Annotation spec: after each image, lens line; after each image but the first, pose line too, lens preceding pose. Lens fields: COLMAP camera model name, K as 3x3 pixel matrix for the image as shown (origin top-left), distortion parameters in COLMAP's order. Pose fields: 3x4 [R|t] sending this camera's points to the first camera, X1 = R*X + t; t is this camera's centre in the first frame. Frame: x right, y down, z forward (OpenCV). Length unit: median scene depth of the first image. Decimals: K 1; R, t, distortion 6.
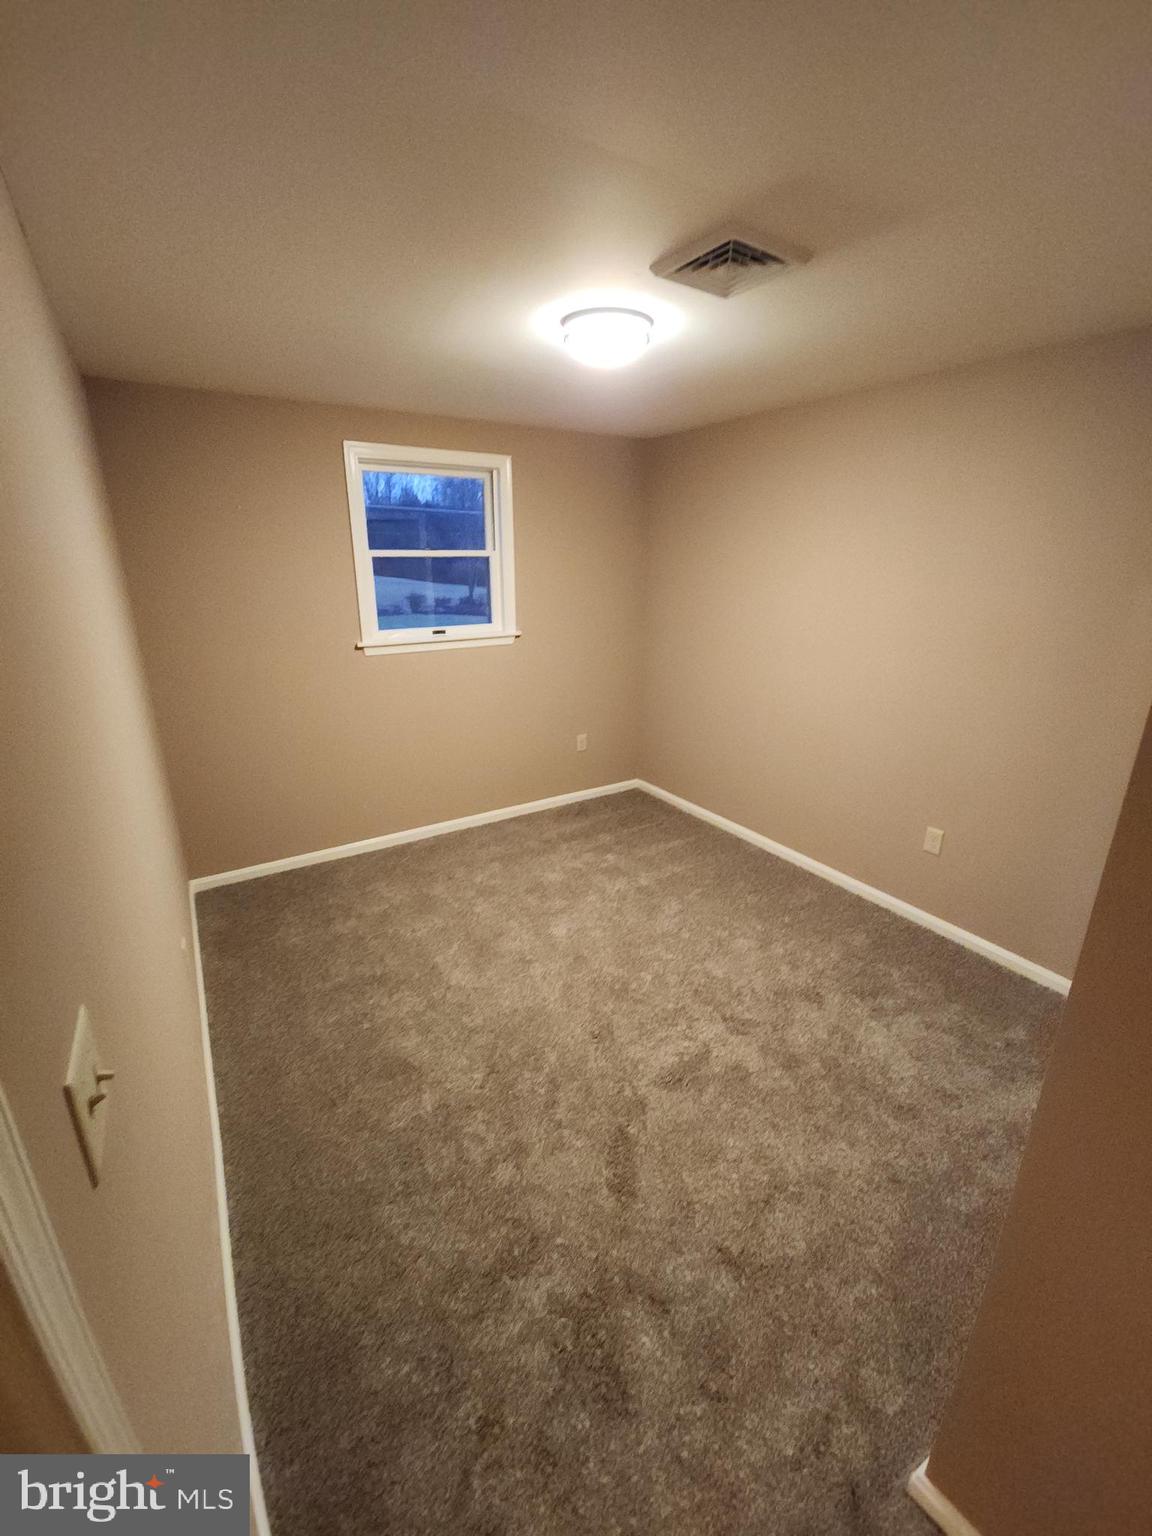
lens RADIAL K [[621.9, 0, 573.7], [0, 621.9, 776.5], [0, 0, 1]] dist [0.006095, -0.007082]
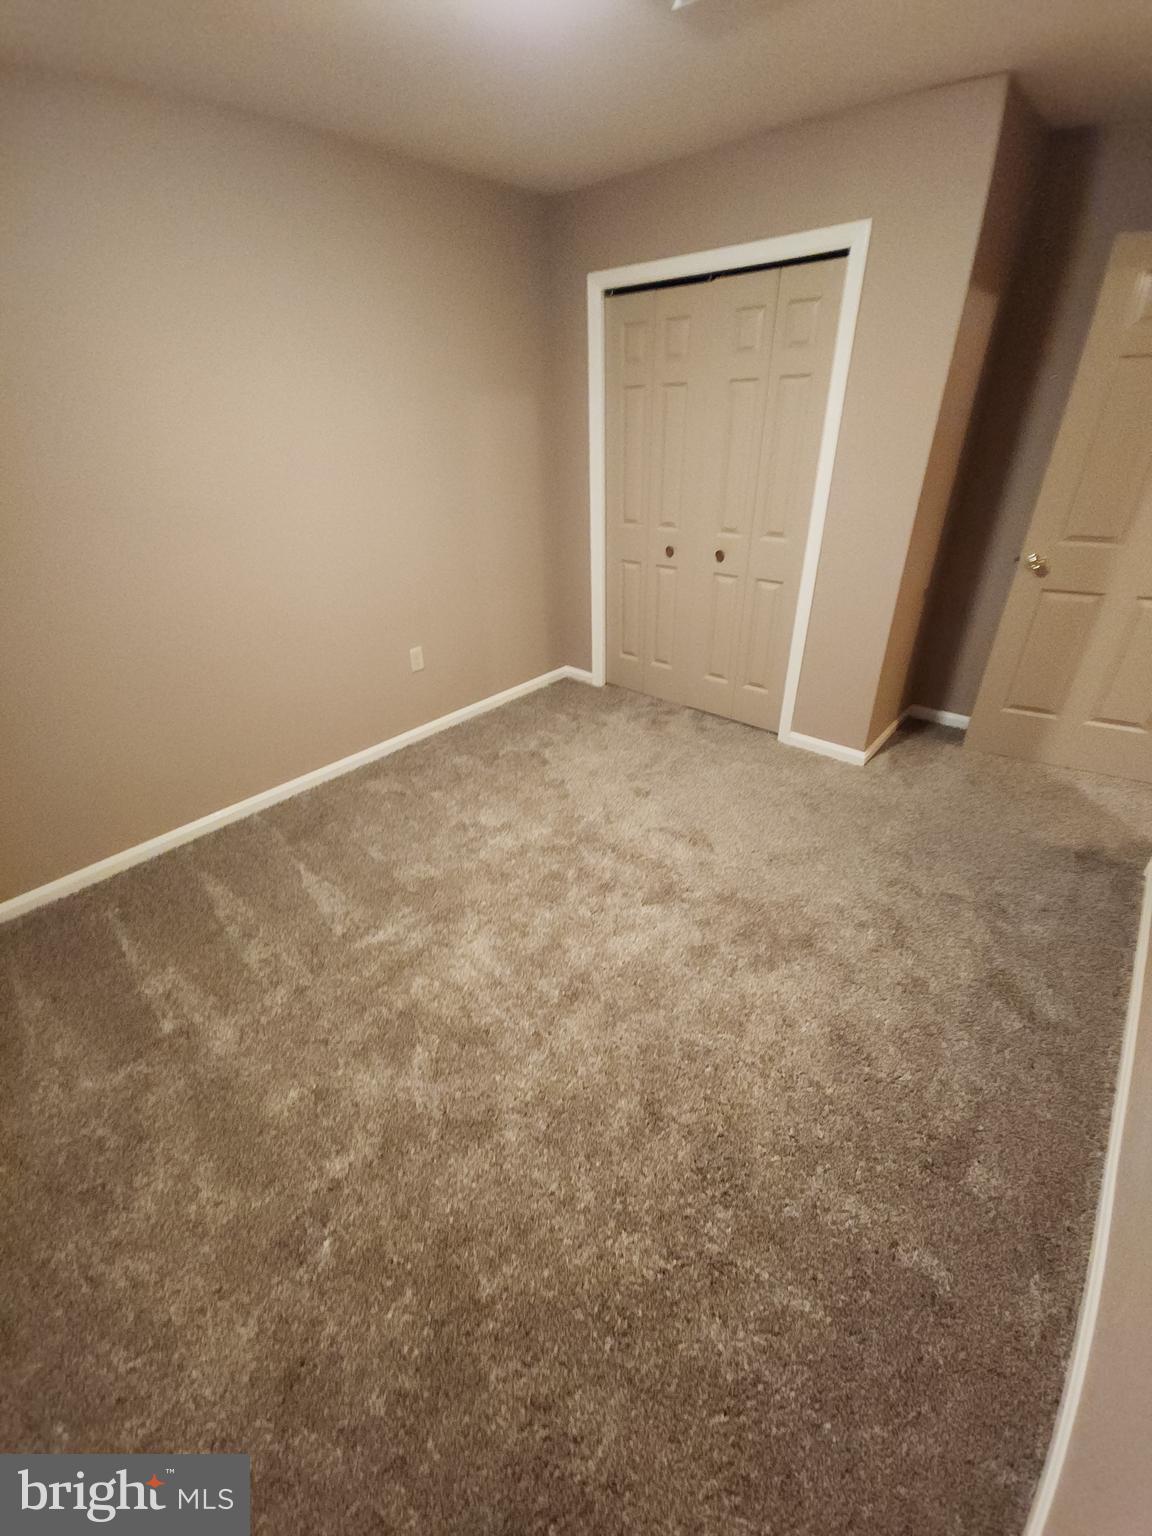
lens RADIAL K [[621.9, 0, 571.9], [0, 621.9, 764.5], [0, 0, 1]] dist [0.006095, -0.007082]
pose [[-0.309357, -0.461061, 0.831698, -0.509799], [0.328594, 0.768899, 0.548471, -0.267789], [-0.892370, 0.442964, -0.086362, 0.938508]]
